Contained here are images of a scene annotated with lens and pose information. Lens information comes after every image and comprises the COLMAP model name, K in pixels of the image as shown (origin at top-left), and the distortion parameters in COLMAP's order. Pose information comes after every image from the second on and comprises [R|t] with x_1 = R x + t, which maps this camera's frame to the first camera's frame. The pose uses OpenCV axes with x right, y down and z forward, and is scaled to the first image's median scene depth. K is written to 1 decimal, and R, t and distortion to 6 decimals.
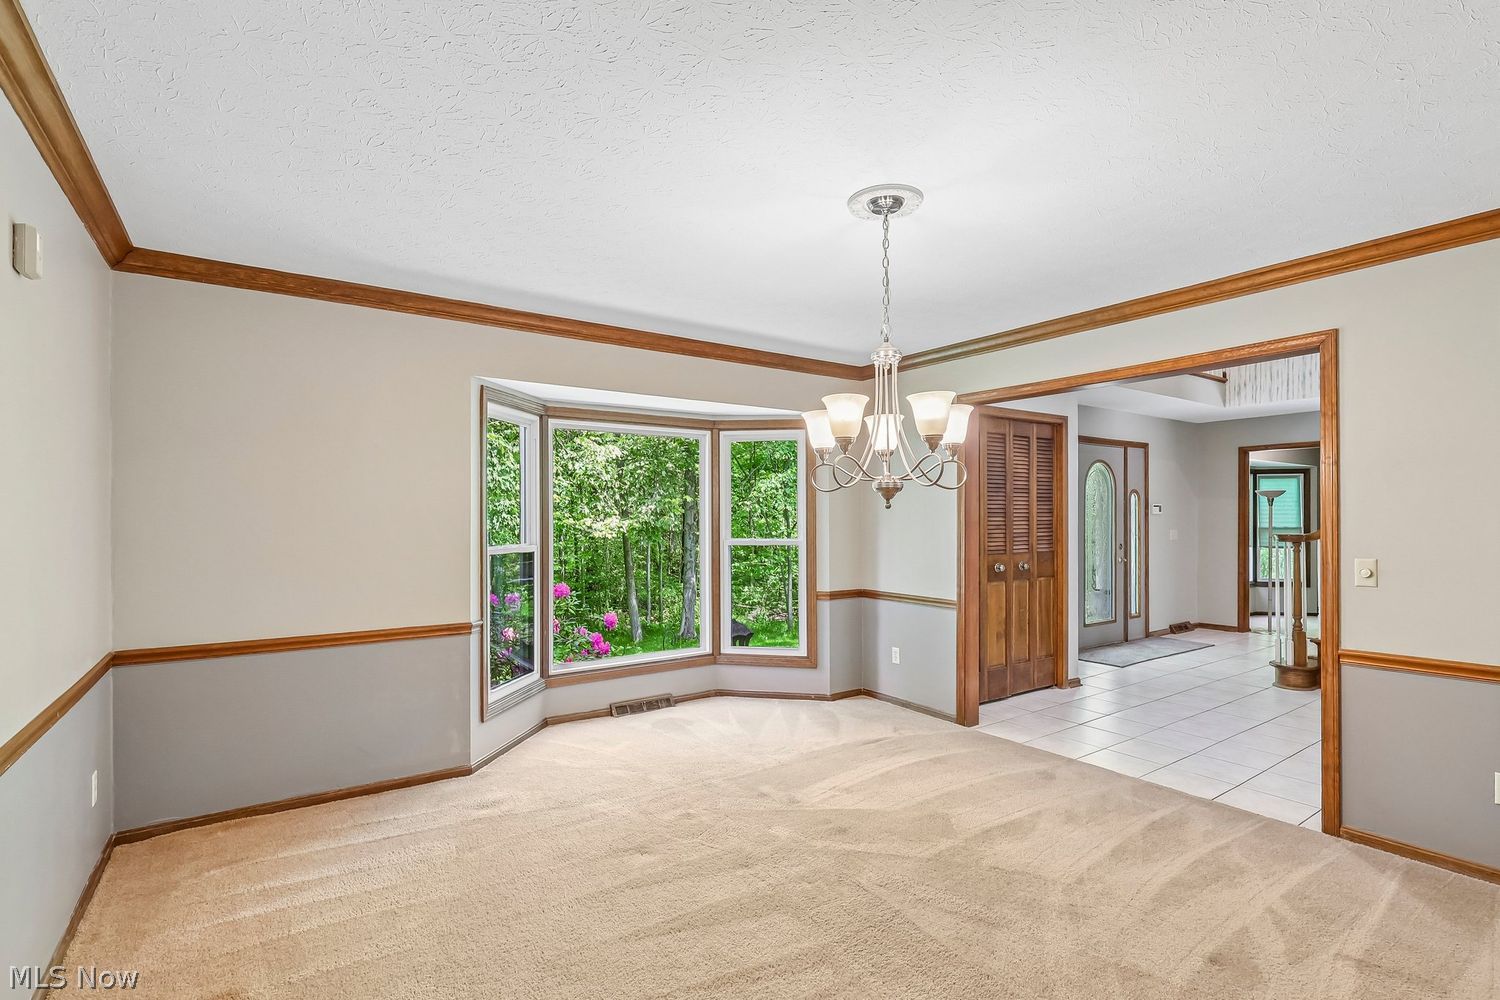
lens RADIAL K [[702.7, 0, 755.3], [0, 702.7, 523.0], [0, 0, 1]] dist [0.013119, 0.000170]
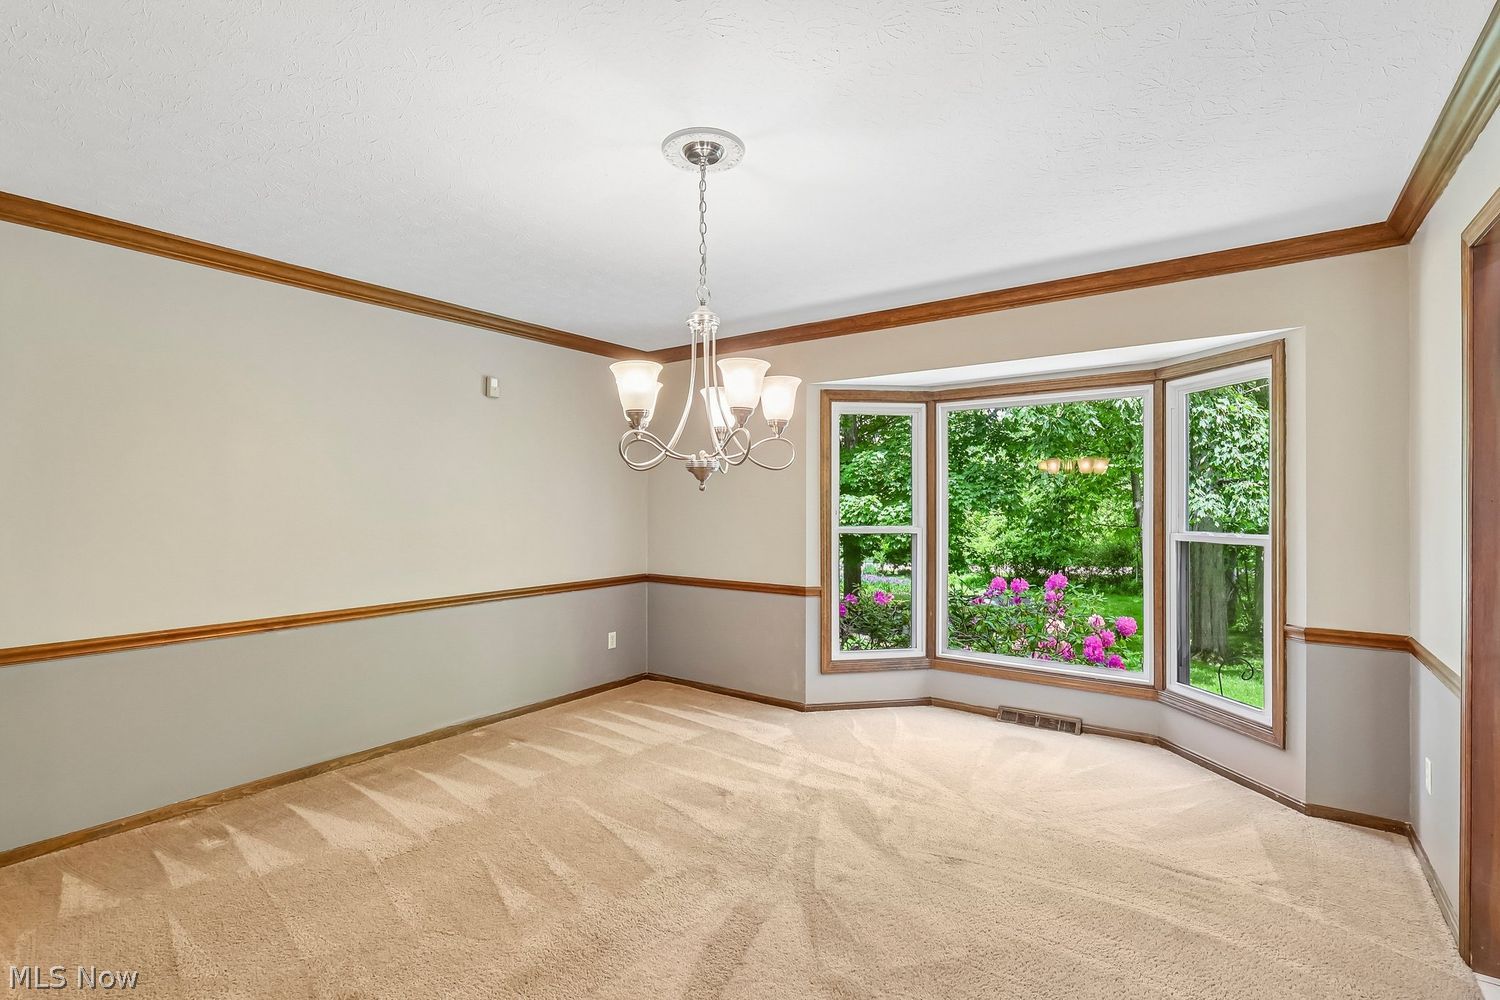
lens RADIAL K [[695.1, 0, 751.6], [0, 695.1, 504.3], [0, 0, 1]] dist [0.000200, 0.000394]
pose [[0.331530, 0.005053, -0.943431, 0.578749], [-0.009117, 0.999956, 0.002152, -0.003377], [0.943401, 0.007887, 0.331561, 0.425112]]
